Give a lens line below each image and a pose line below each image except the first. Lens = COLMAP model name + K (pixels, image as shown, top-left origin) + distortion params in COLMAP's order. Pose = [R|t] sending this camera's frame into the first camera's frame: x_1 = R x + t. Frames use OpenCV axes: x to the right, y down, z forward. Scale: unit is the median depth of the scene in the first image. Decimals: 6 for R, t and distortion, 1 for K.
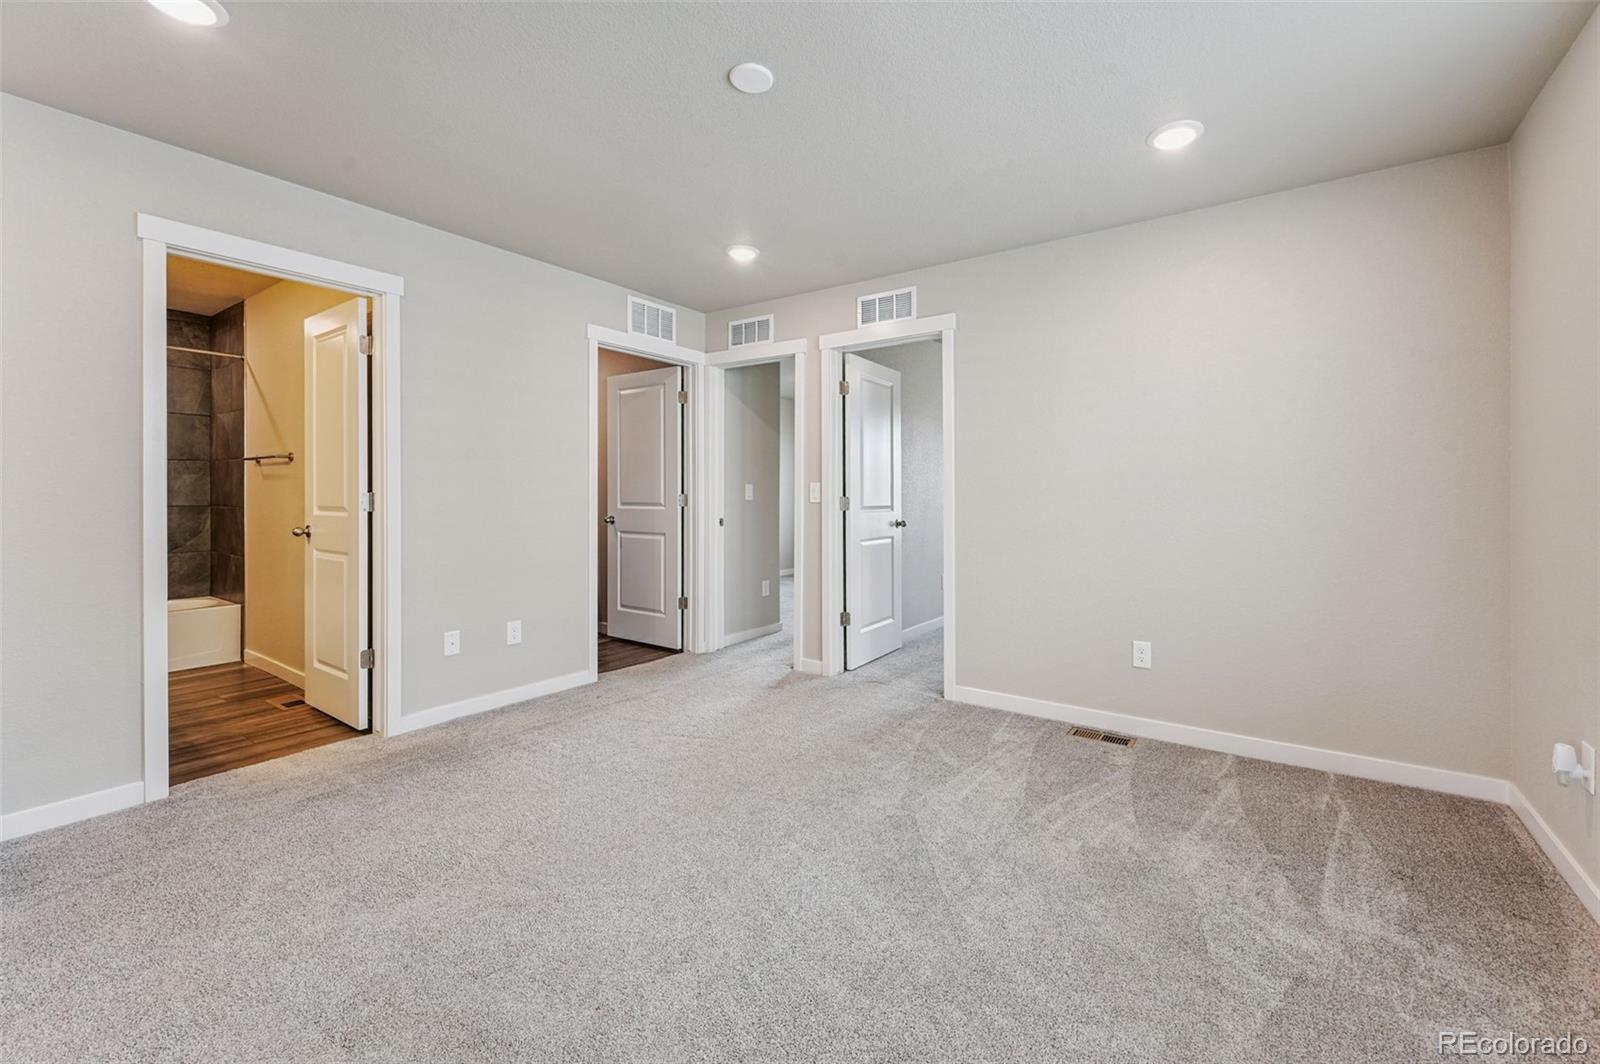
lens RADIAL K [[645.4, 0, 818.9], [0, 645.4, 501.5], [0, 0, 1]] dist [0.000412, 0.000191]
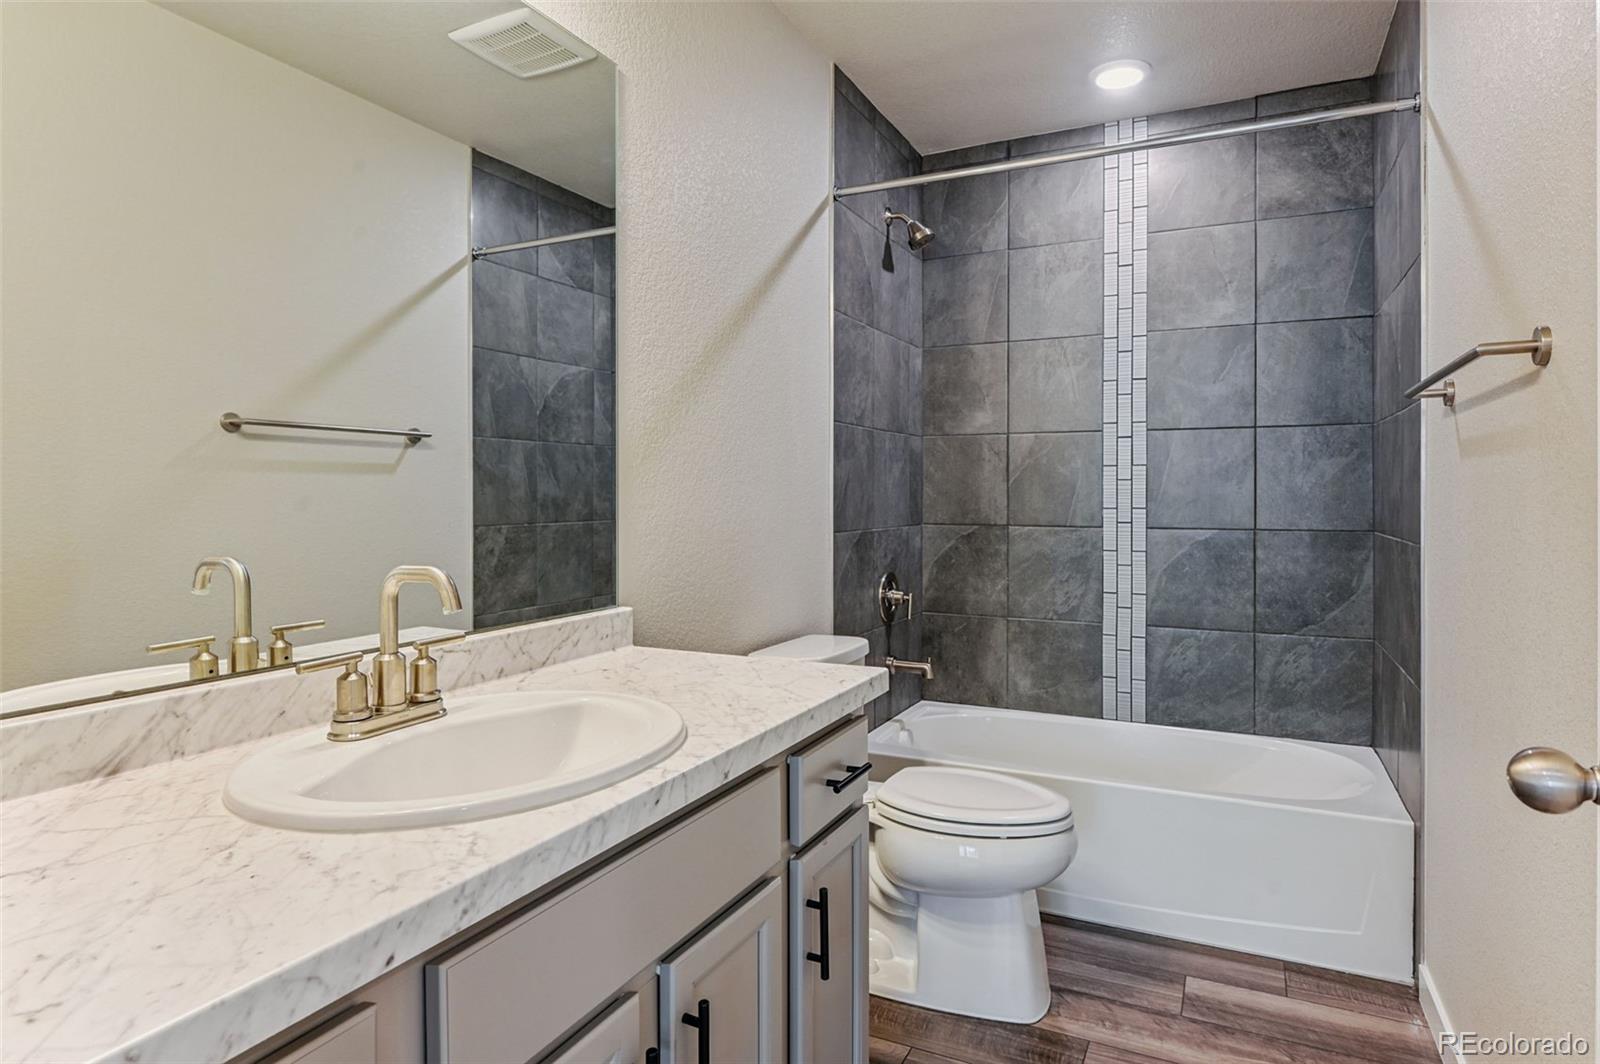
lens RADIAL K [[911.0, 0, 801.8], [0, 911.0, 502.2], [0, 0, 1]] dist [-0.004081, -0.001169]
pose [[0.168471, -0.002695, -0.985703, -0.433096], [-0.004434, 0.999984, -0.003492, -0.008385], [0.985697, 0.004959, 0.168457, 0.546981]]
